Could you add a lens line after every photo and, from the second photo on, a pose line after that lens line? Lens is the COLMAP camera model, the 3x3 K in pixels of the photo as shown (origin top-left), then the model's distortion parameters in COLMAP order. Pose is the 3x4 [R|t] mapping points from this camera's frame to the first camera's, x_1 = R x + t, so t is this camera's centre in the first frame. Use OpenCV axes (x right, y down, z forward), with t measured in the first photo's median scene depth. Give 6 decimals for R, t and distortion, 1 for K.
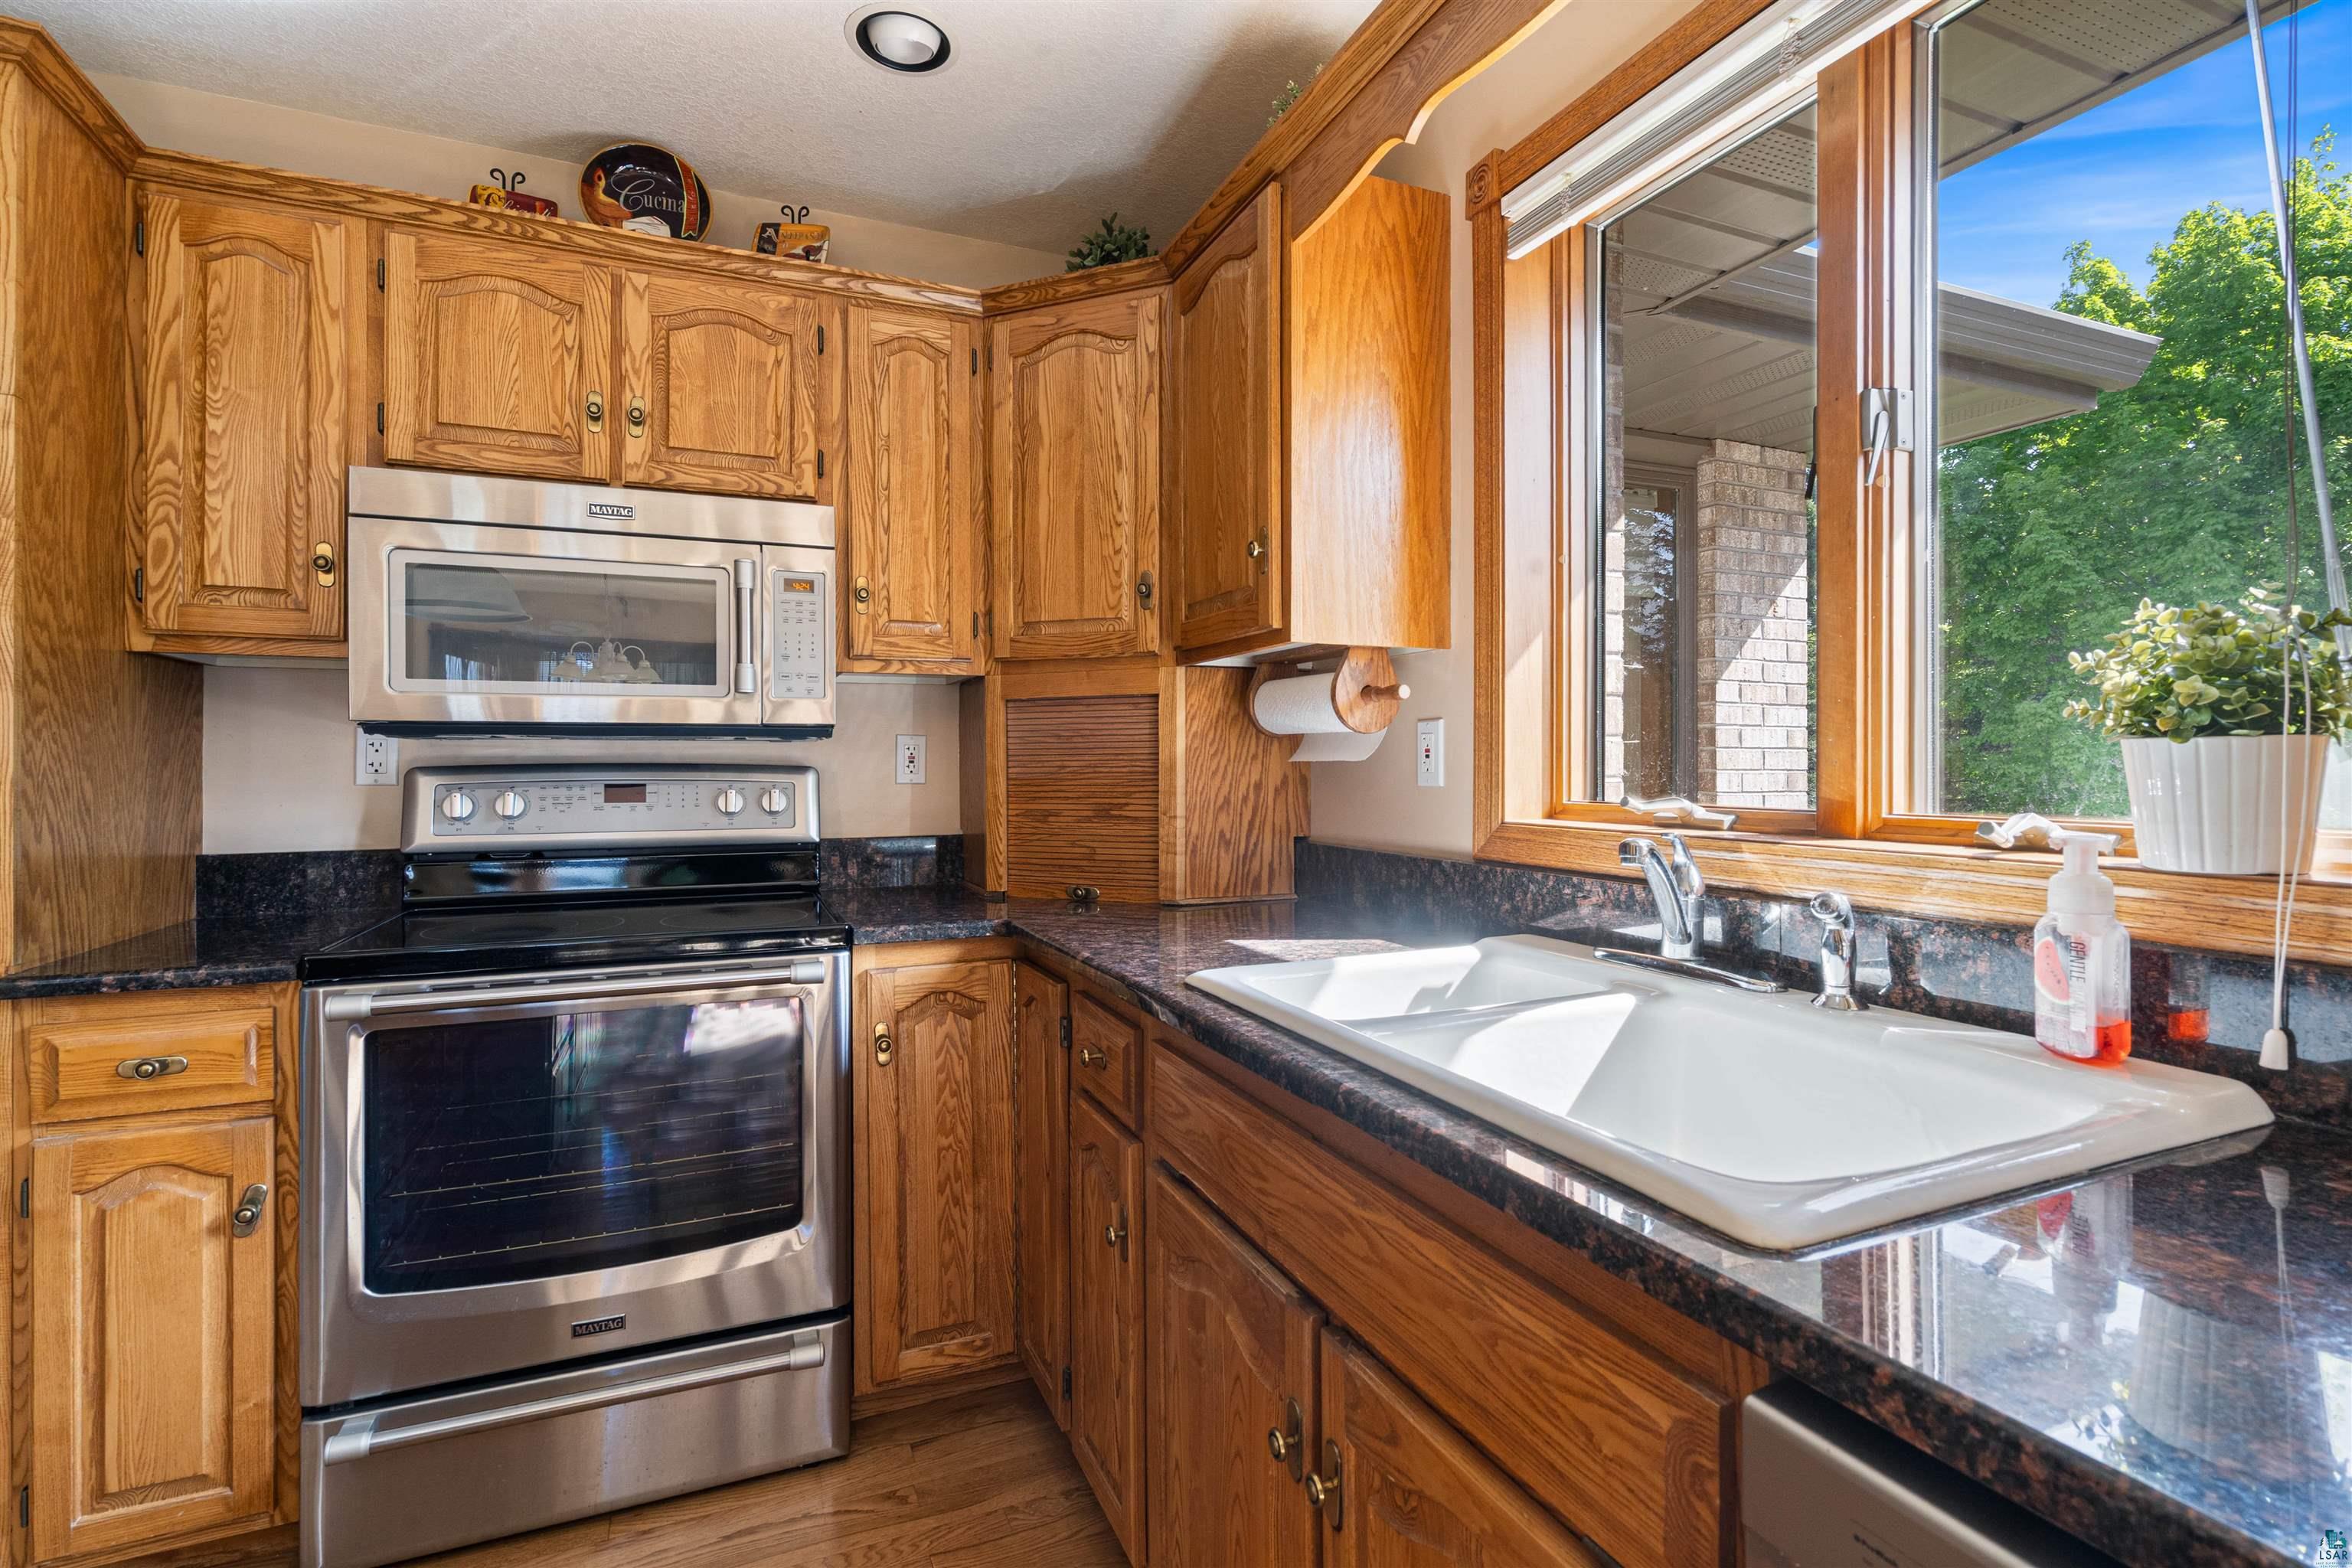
lens RADIAL K [[1090.6, 0, 1178.4], [0, 1090.6, 758.5], [0, 0, 1]] dist [-0.001822, 0.001697]
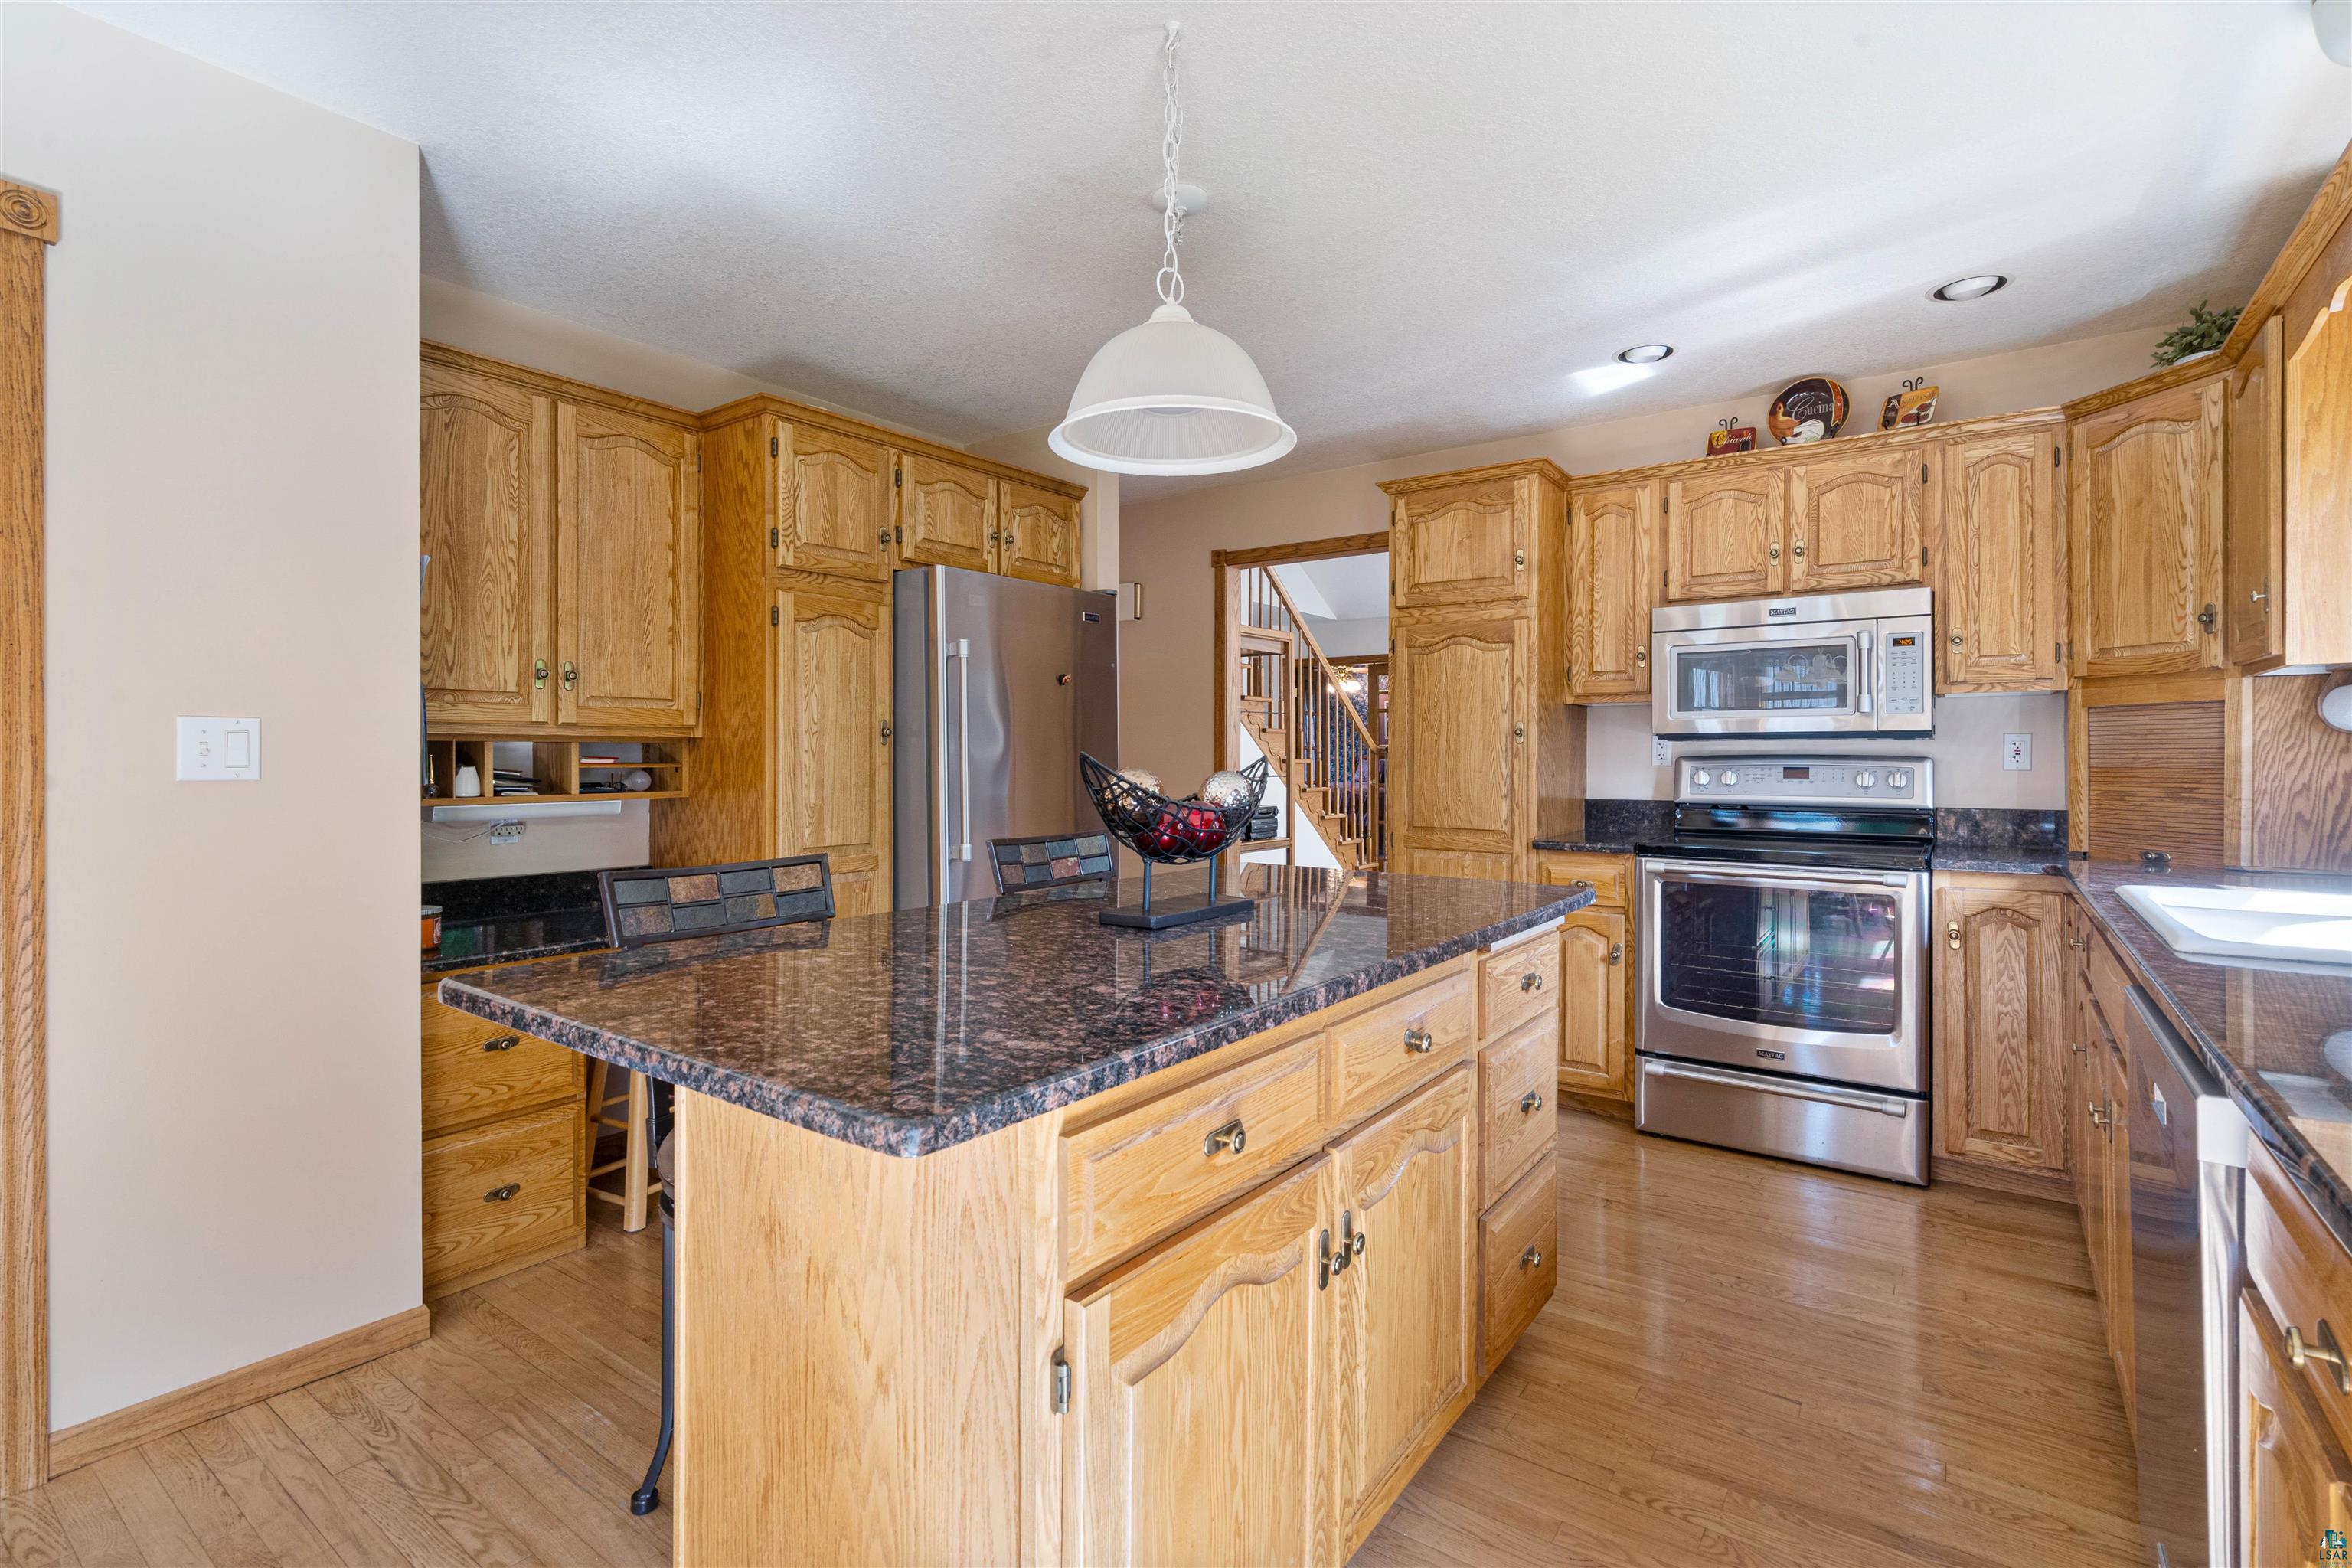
lens RADIAL K [[1090.6, 0, 1178.4], [0, 1090.6, 758.5], [0, 0, 1]] dist [-0.001822, 0.001697]
pose [[0.512498, 0.005697, -0.858669, 0.455150], [0.003637, 0.999955, 0.008805, -0.008336], [0.858680, -0.007636, 0.512454, -0.685190]]
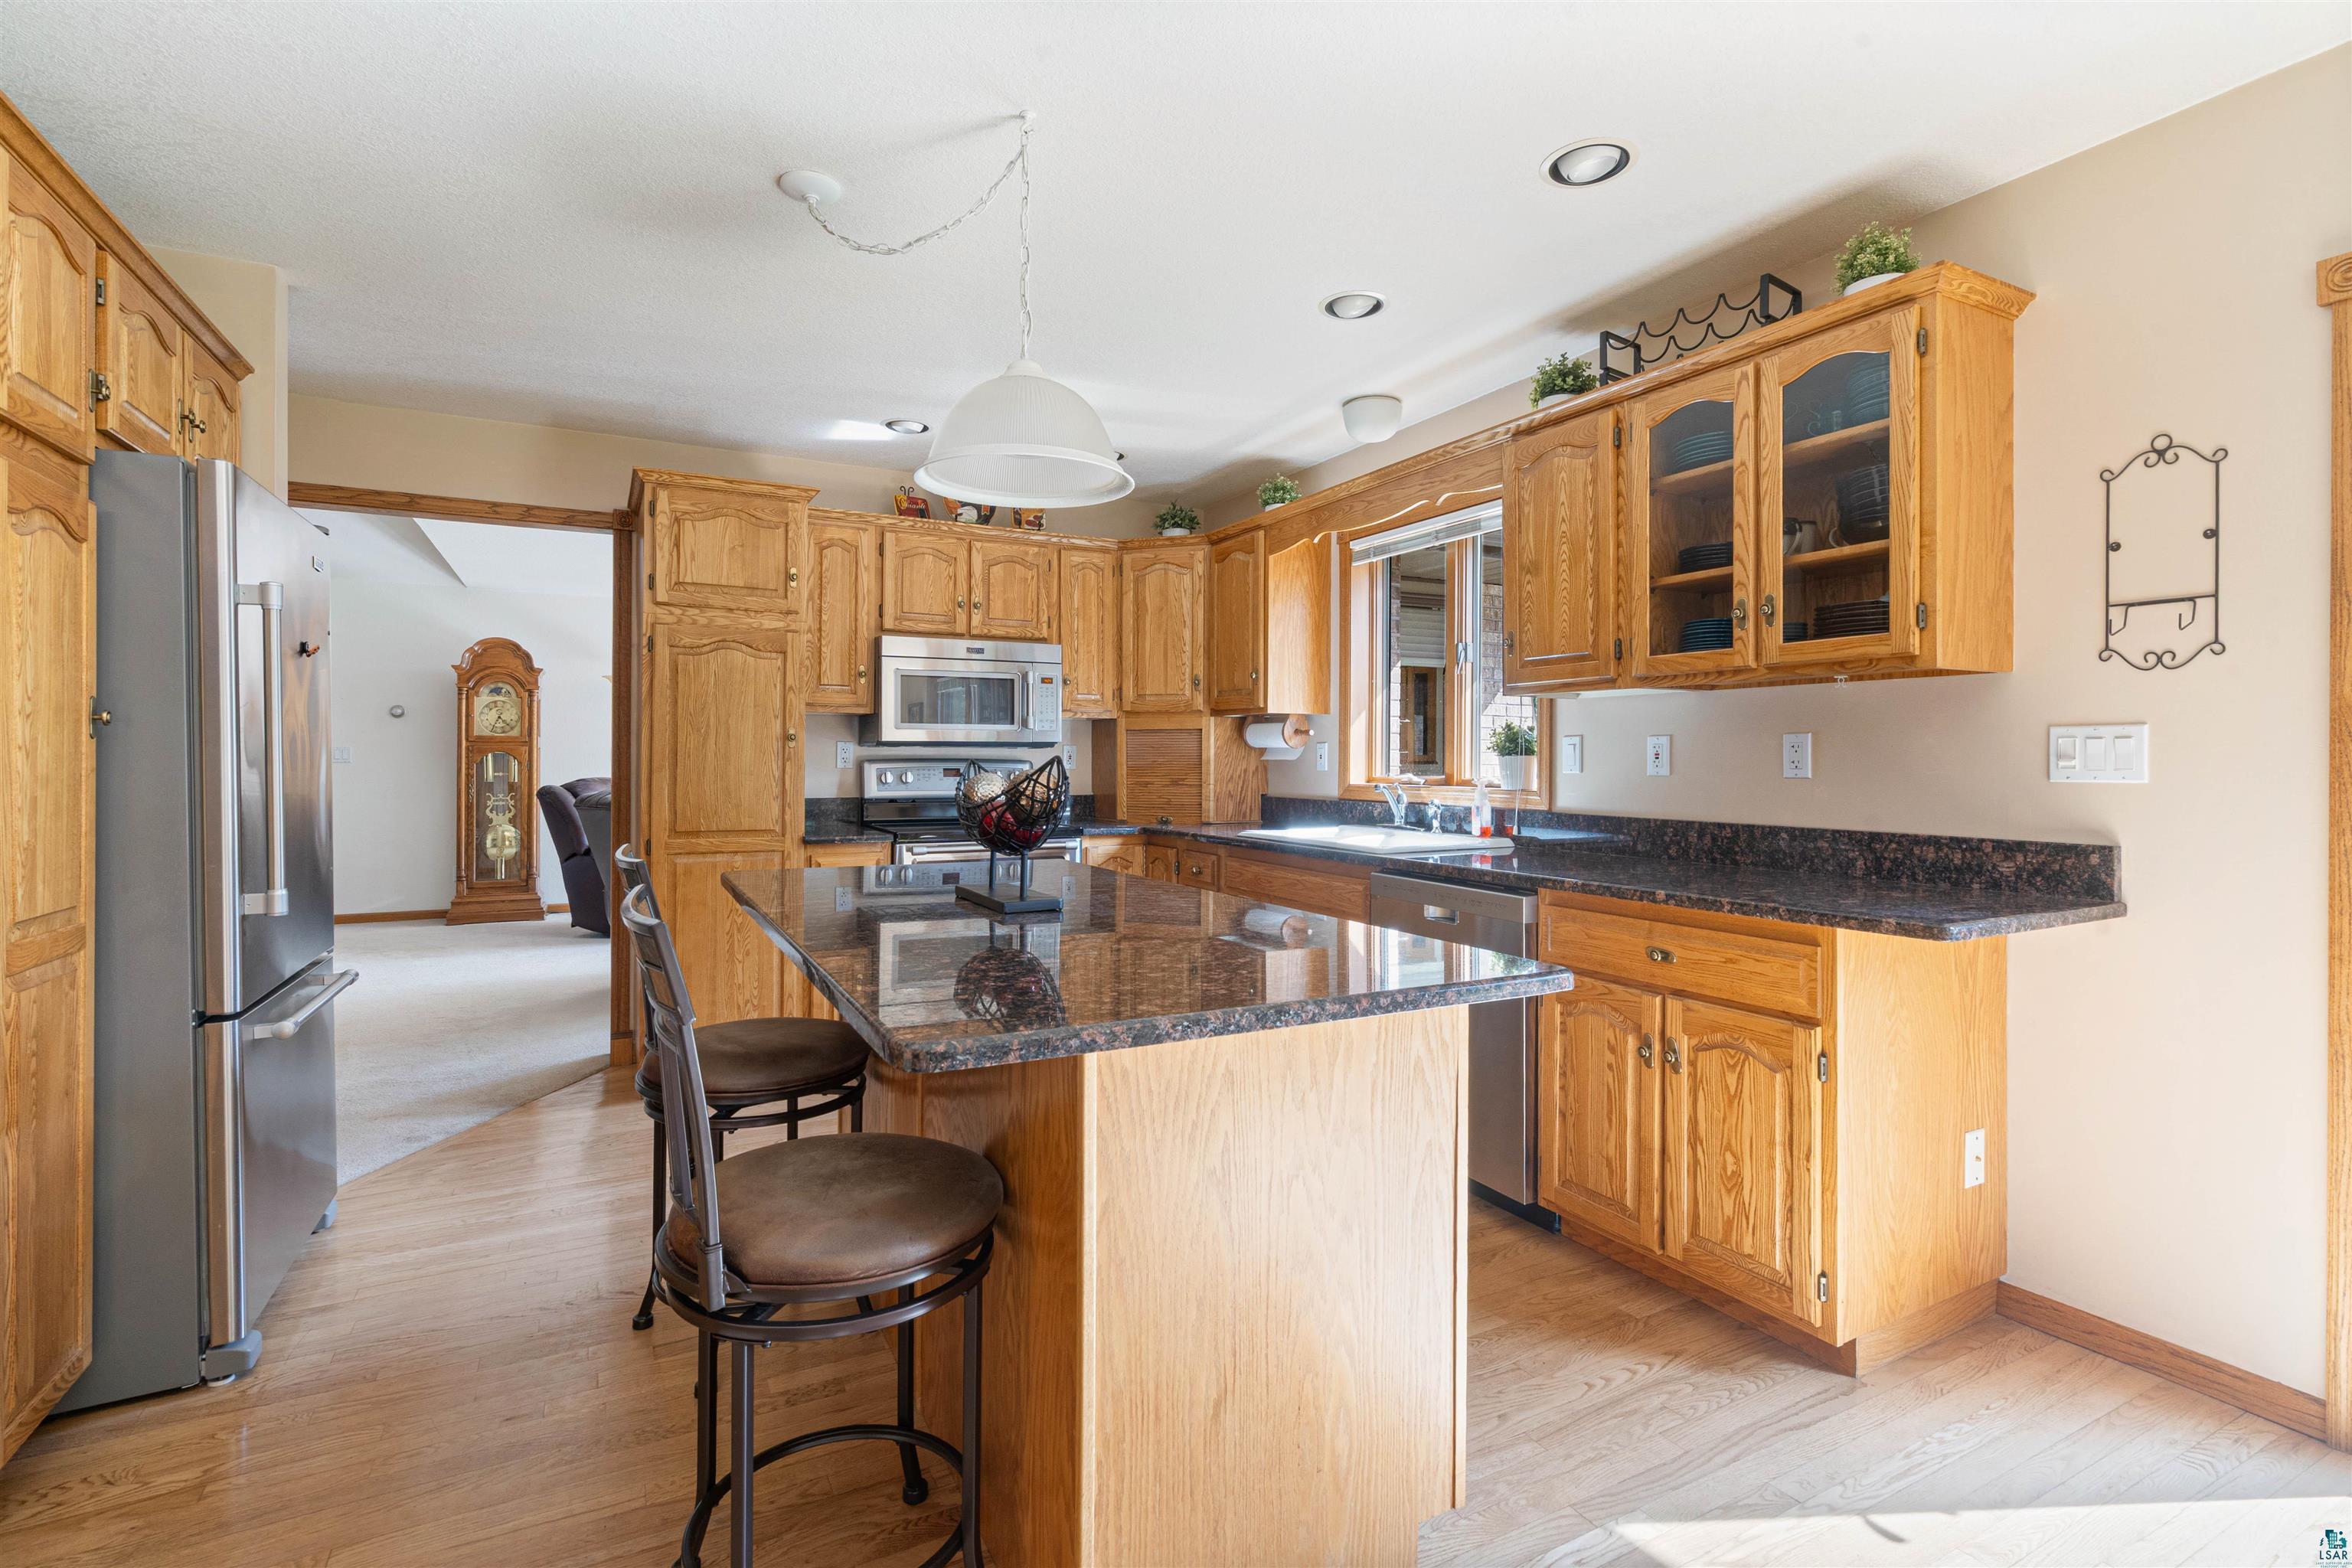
lens RADIAL K [[1090.6, 0, 1178.4], [0, 1090.6, 758.5], [0, 0, 1]] dist [-0.001822, 0.001697]
pose [[0.996551, 0.005833, 0.082773, -0.258997], [-0.006190, 0.999973, 0.004058, -0.007981], [-0.082747, -0.004557, 0.996560, -1.251775]]
